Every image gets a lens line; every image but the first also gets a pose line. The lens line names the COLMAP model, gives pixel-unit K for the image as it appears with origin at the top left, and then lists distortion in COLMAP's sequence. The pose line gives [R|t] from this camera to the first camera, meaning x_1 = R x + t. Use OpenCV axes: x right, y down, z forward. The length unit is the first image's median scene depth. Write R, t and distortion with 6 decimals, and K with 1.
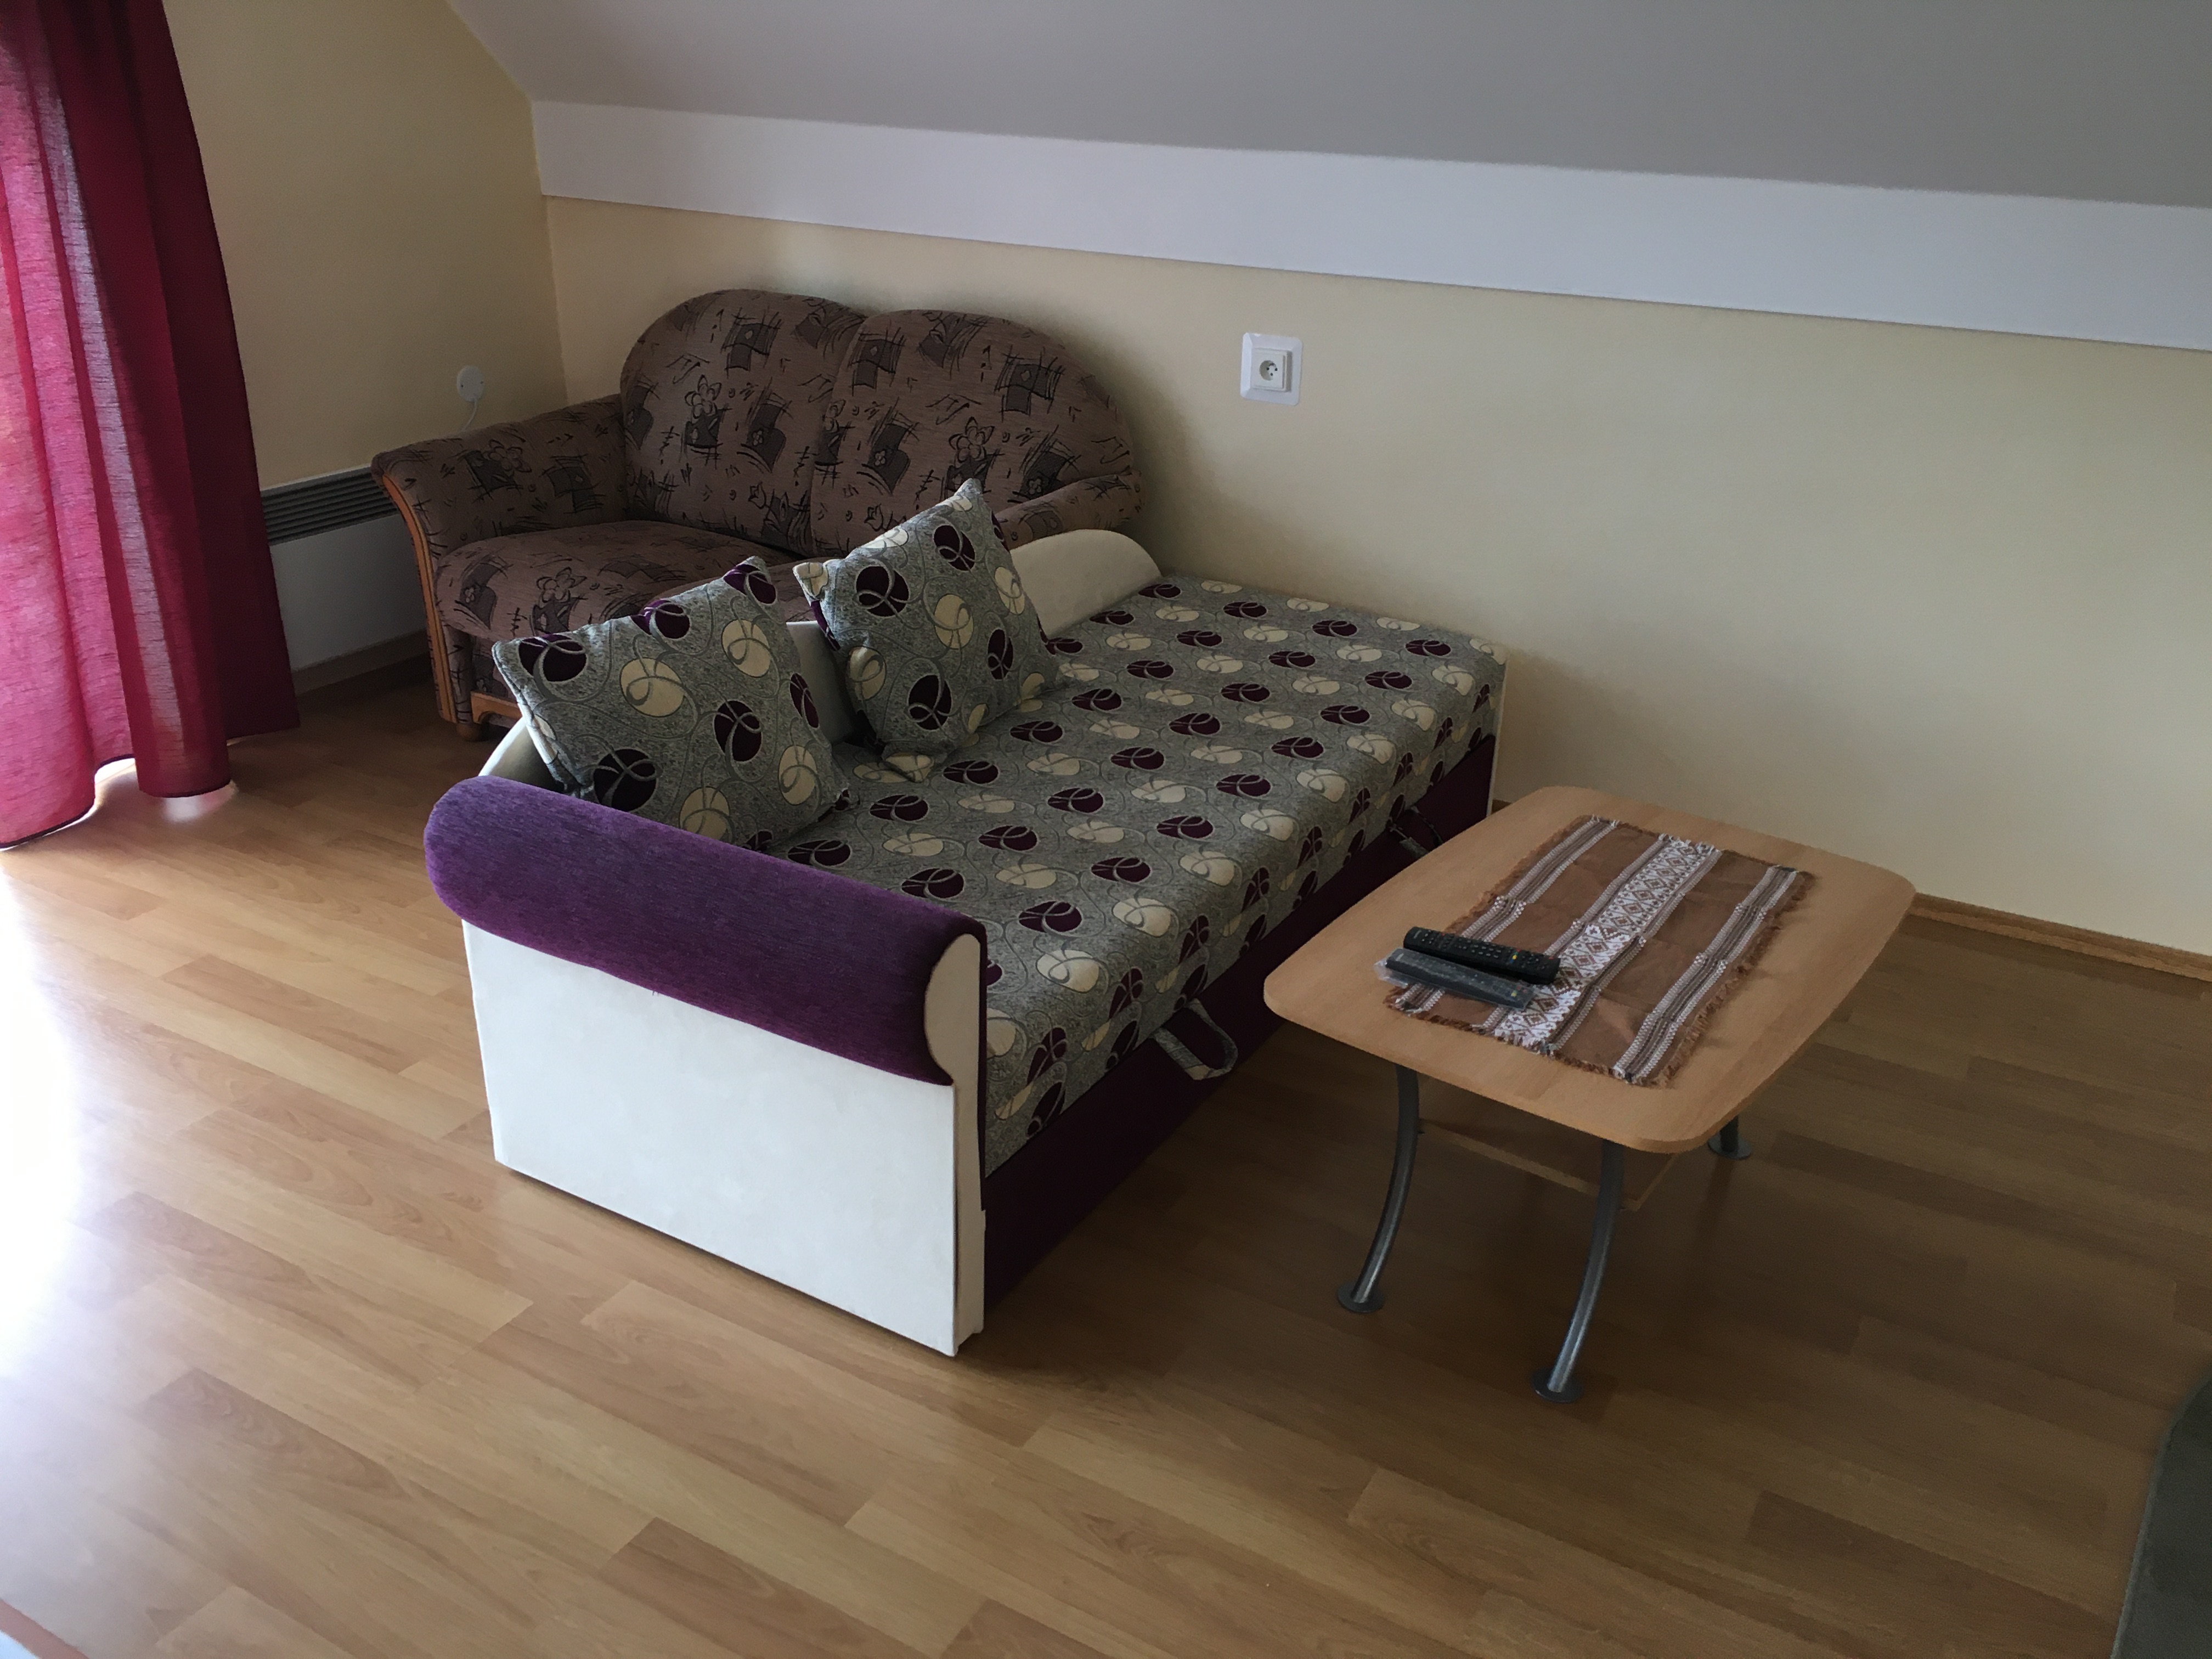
lens RADIAL K [[1890.8, 0, 1102.2], [0, 1890.8, 837.4], [0, 0, 1]] dist [0.091416, -0.120281]
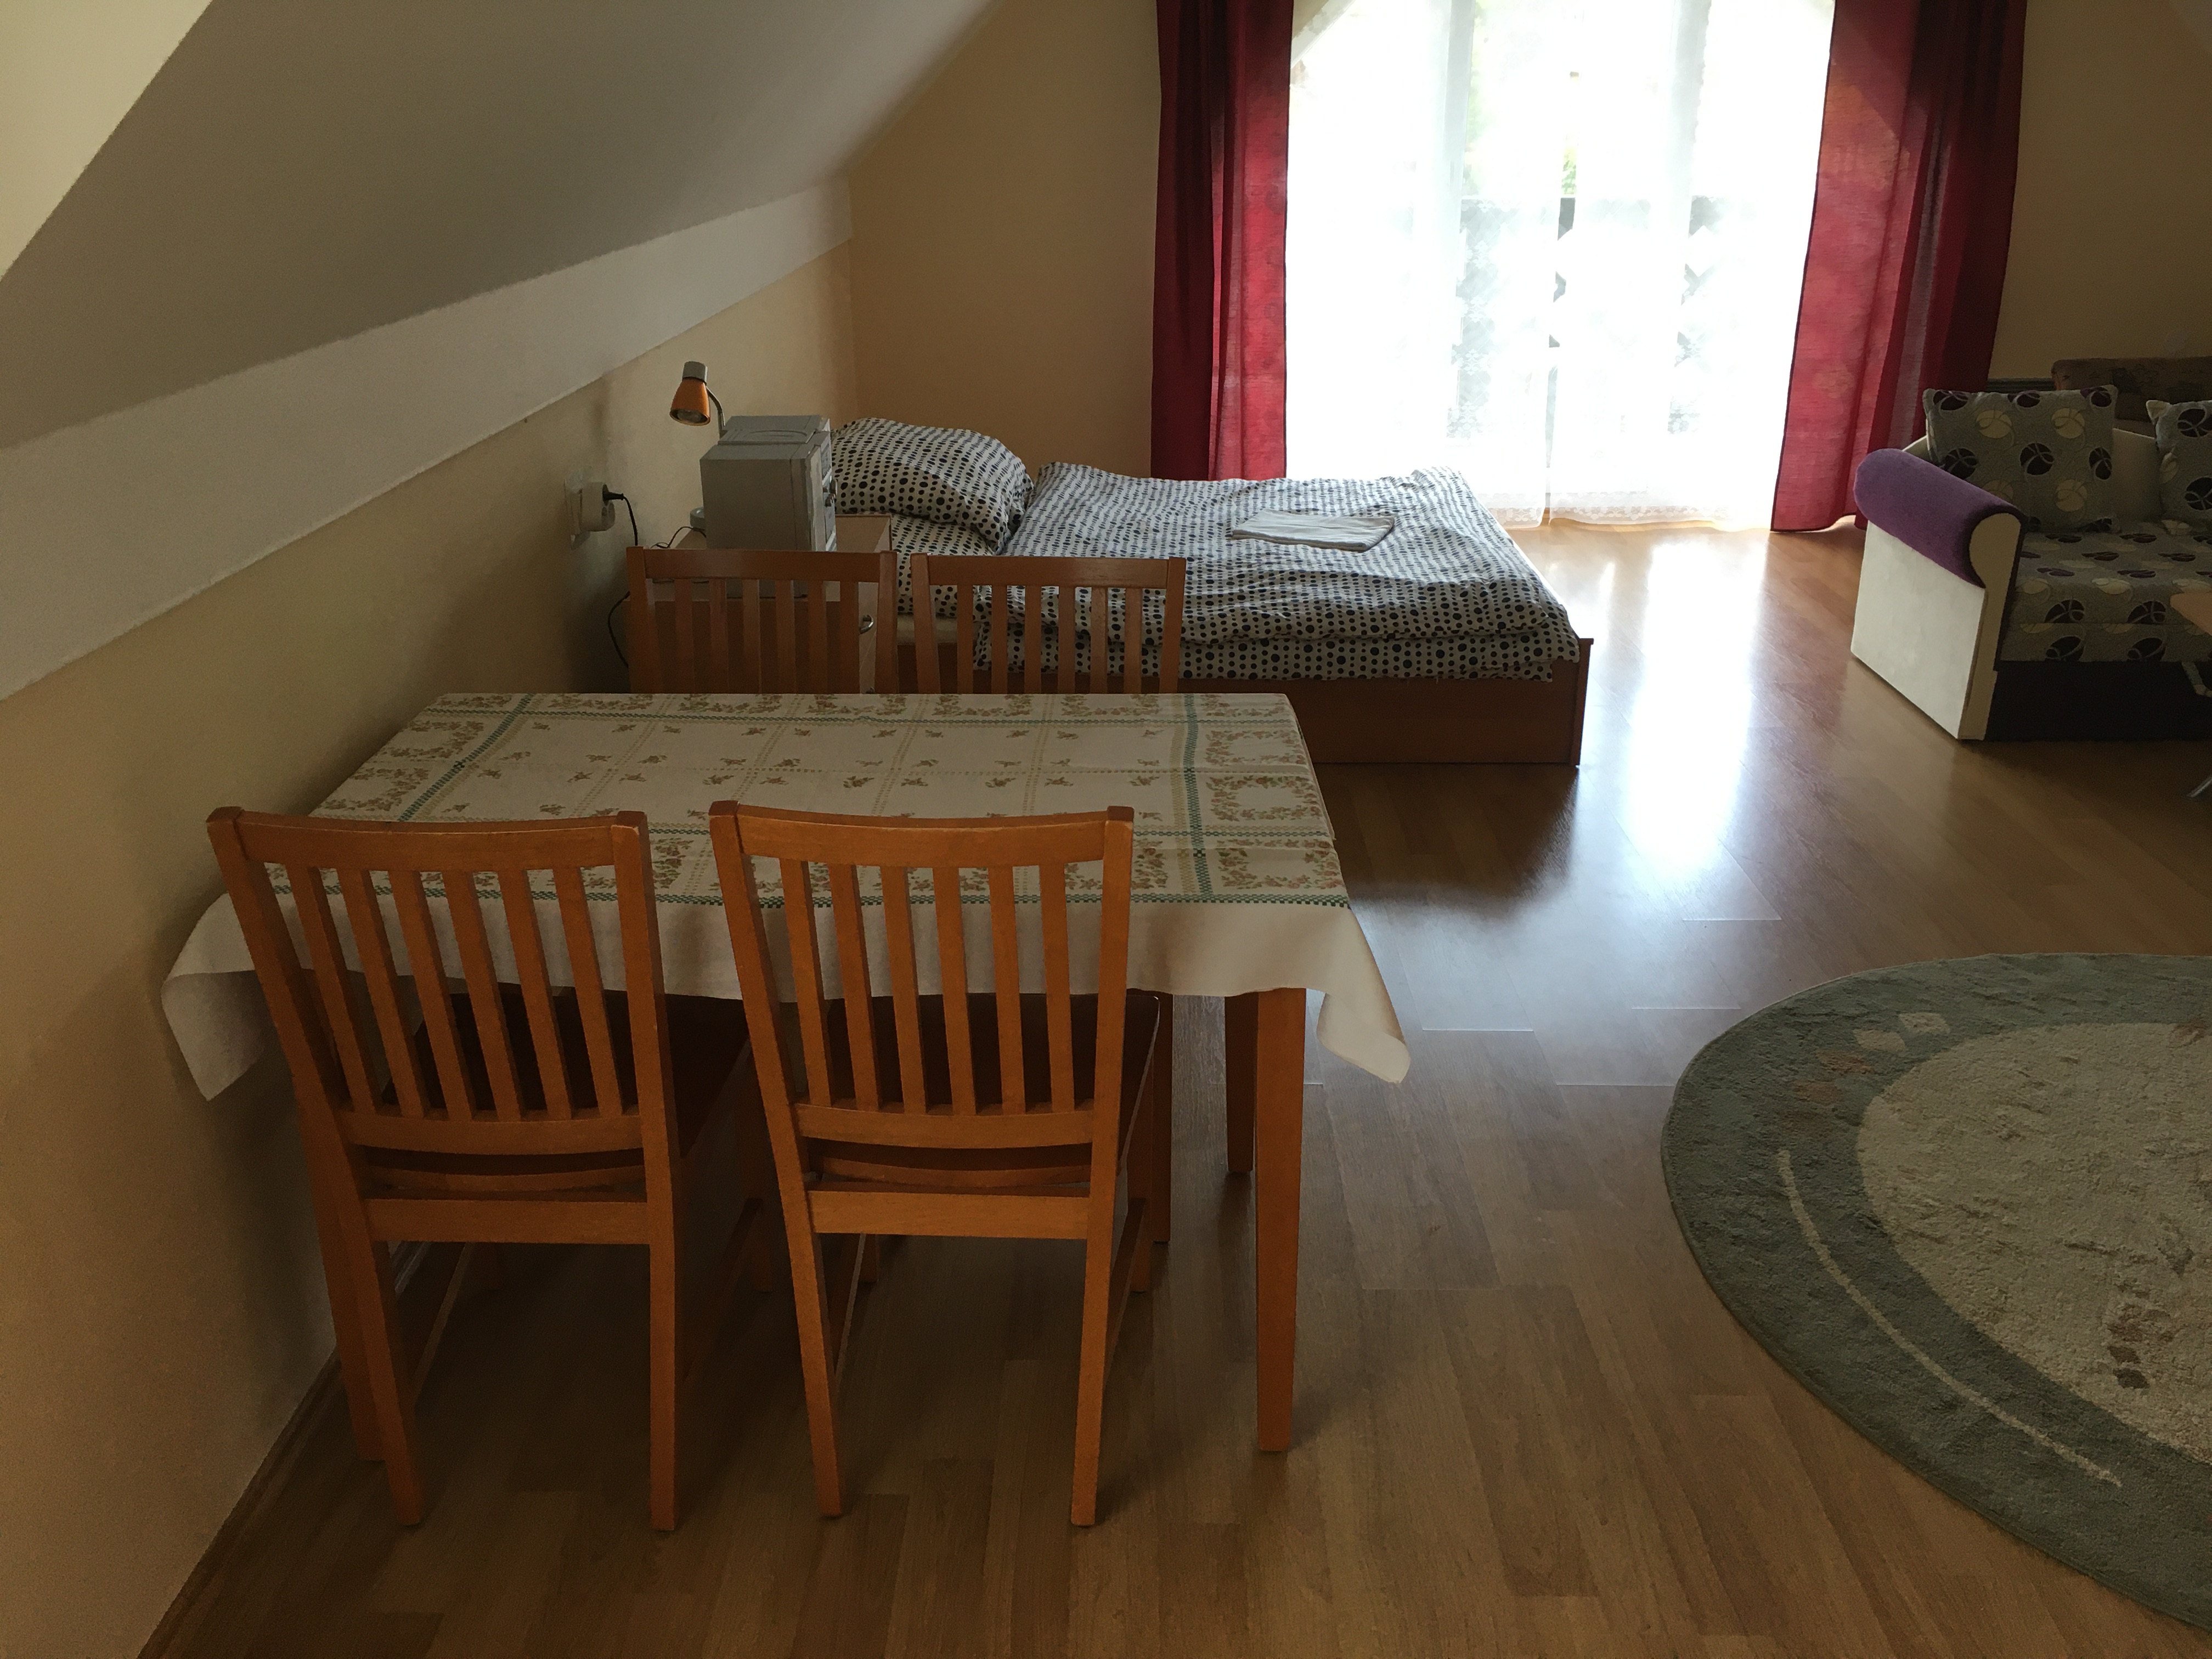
lens RADIAL K [[1890.8, 0, 1102.2], [0, 1890.8, 837.4], [0, 0, 1]] dist [0.091416, -0.120281]
pose [[0.492899, 0.296447, -0.818028, 0.908075], [-0.346249, 0.929348, 0.128158, 0.328505], [0.798224, 0.220073, 0.560719, -0.646278]]
